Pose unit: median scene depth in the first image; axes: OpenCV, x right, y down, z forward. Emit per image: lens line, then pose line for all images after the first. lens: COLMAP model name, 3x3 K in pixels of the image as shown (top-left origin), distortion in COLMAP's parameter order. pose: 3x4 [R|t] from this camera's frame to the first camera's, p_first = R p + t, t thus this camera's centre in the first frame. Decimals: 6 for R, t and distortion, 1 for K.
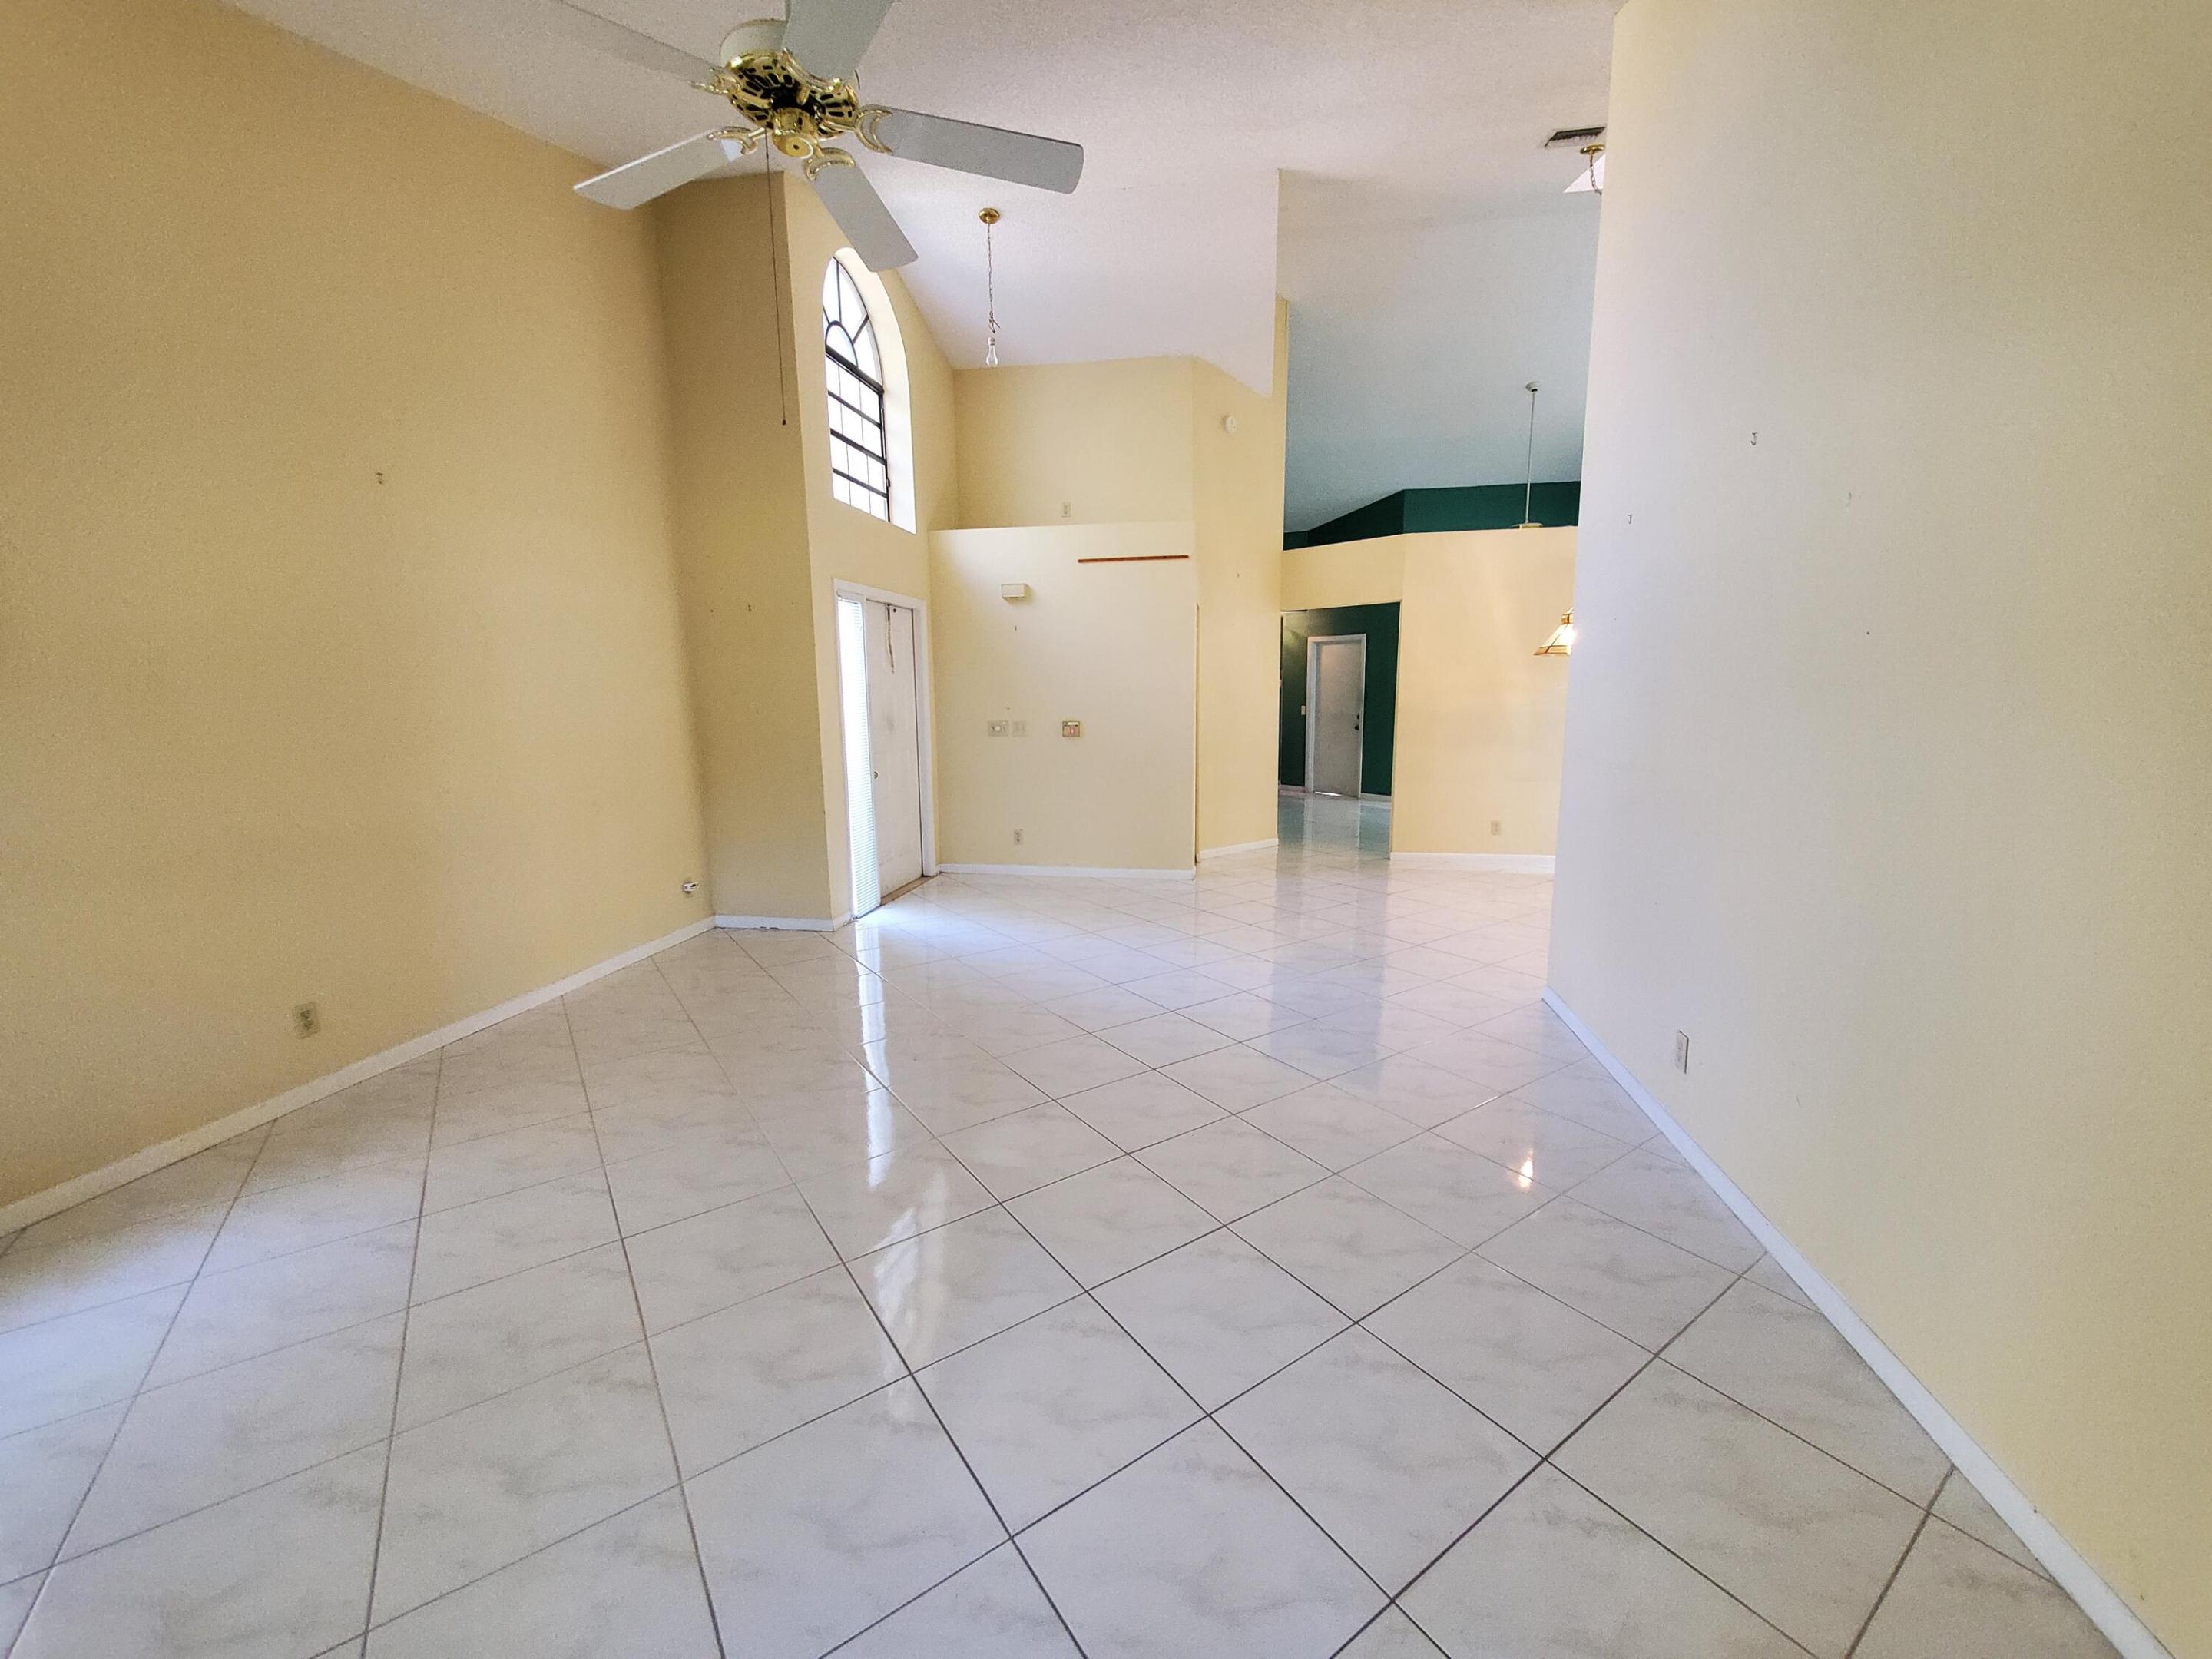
lens RADIAL K [[878.3, 0, 1116.4], [0, 878.3, 835.0], [0, 0, 1]] dist [-0.001025, -0.000417]
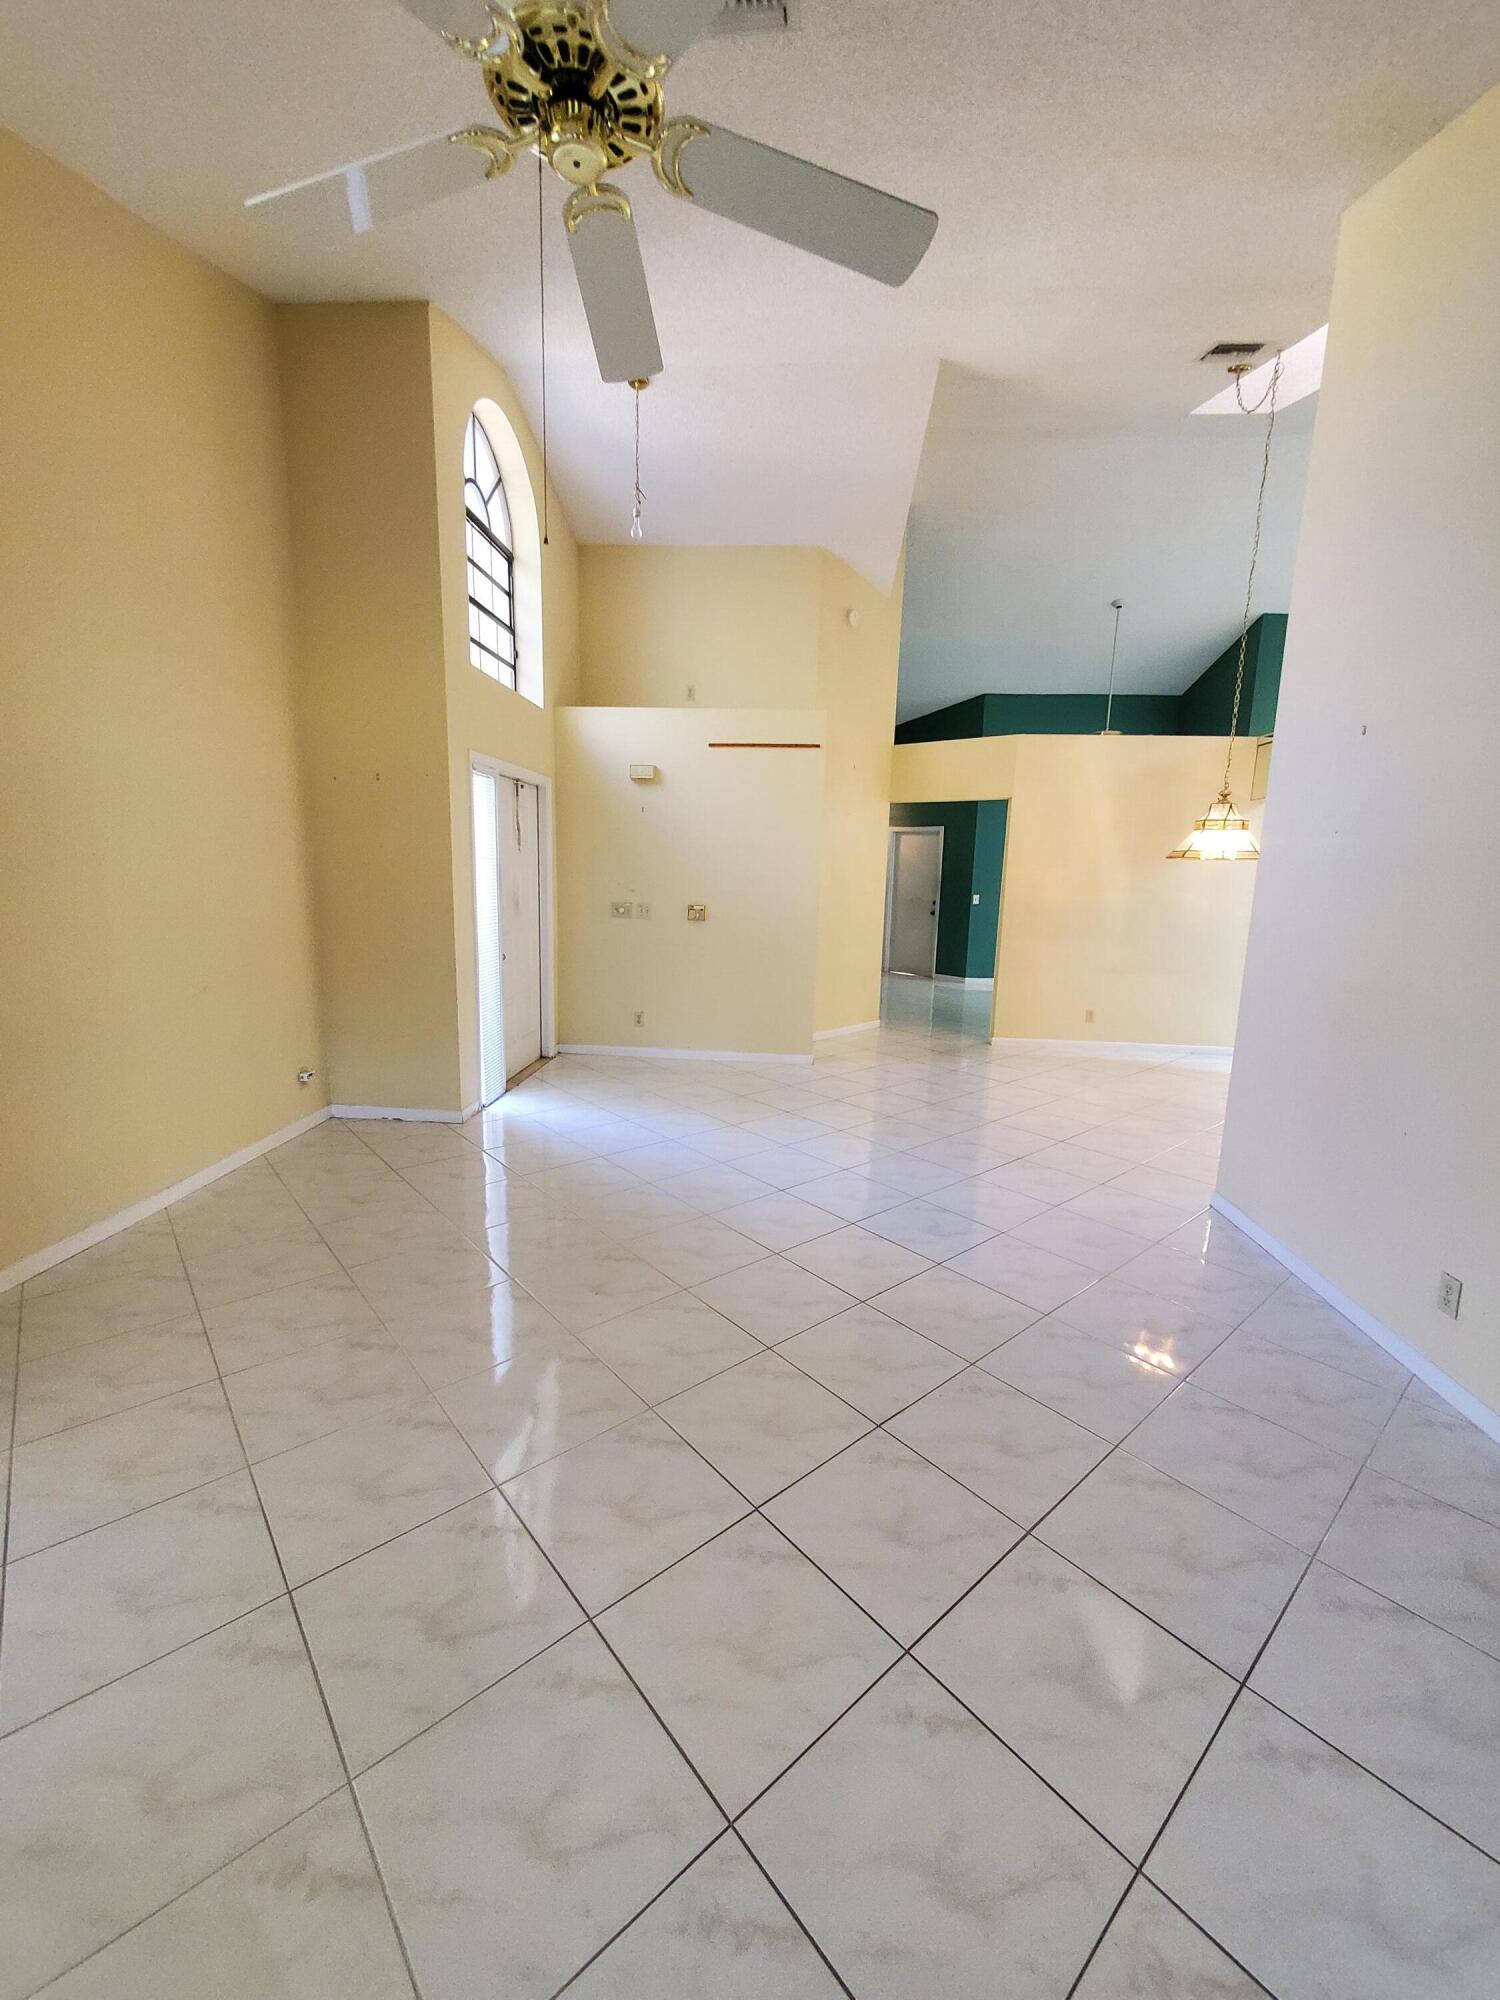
lens RADIAL K [[794.1, 0, 749.3], [0, 794.1, 1006.6], [0, 0, 1]] dist [-0.001025, -0.000417]
pose [[0.994725, 0.017019, 0.101155, -0.092033], [-0.018184, 0.999778, 0.010603, -0.027700], [-0.100952, -0.012386, 0.994814, 0.103587]]
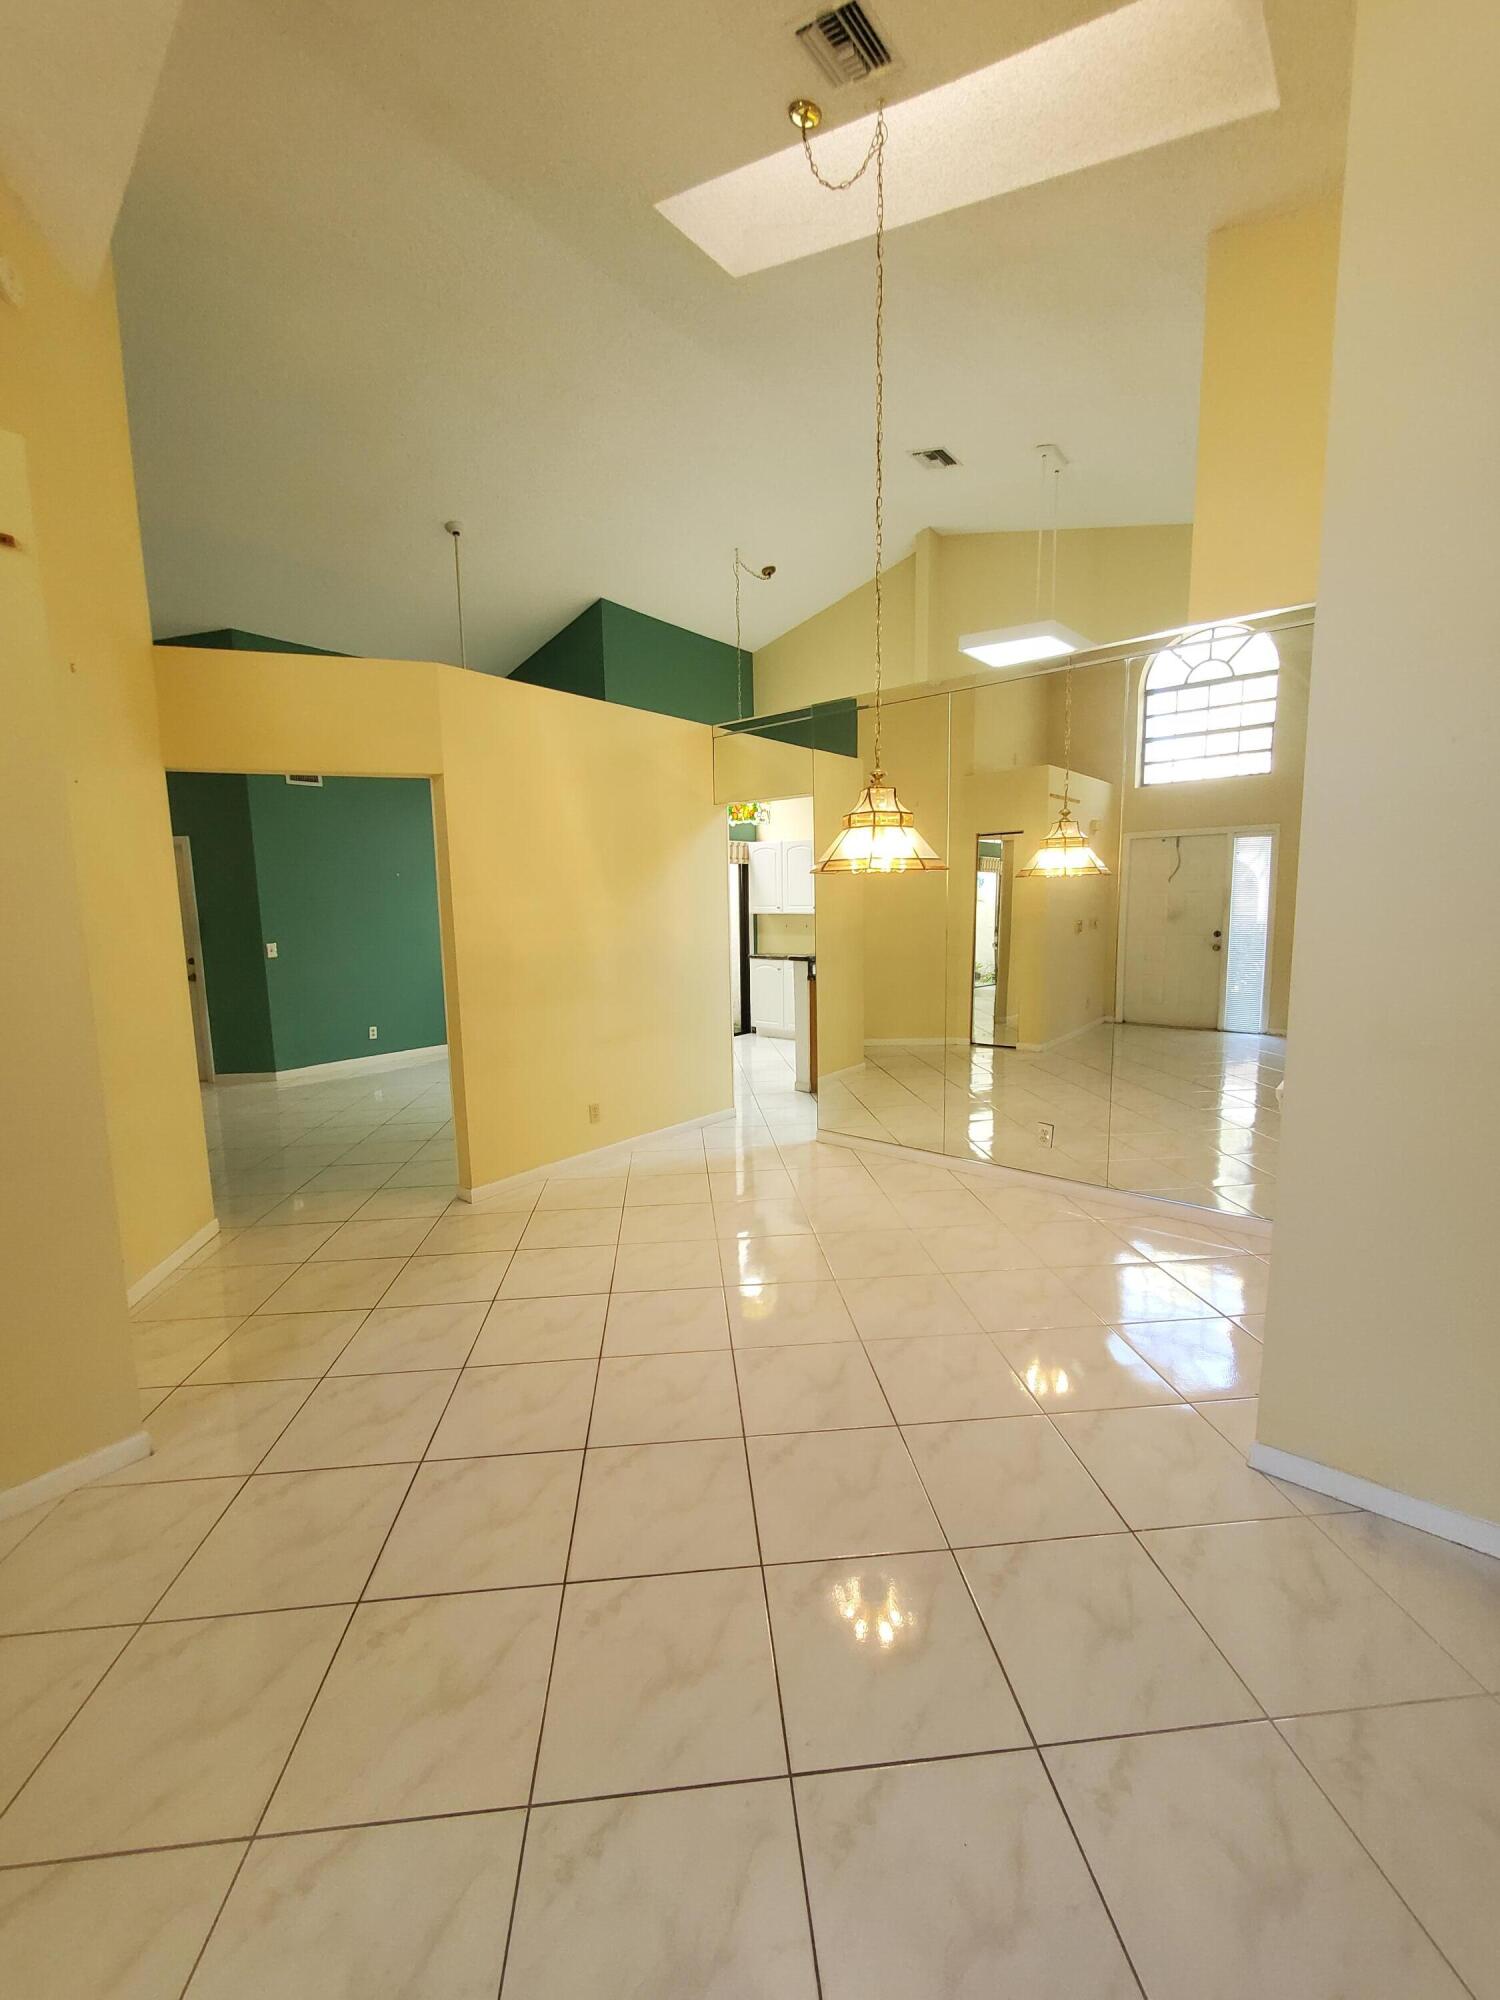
lens RADIAL K [[799.0, 0, 777.8], [0, 799.0, 1006.0], [0, 0, 1]] dist [-0.000925, -0.000534]
pose [[0.491220, -0.117558, 0.863066, -0.057379], [0.155177, 0.986811, 0.046094, -0.121628], [-0.857102, 0.111286, 0.502983, 0.649055]]
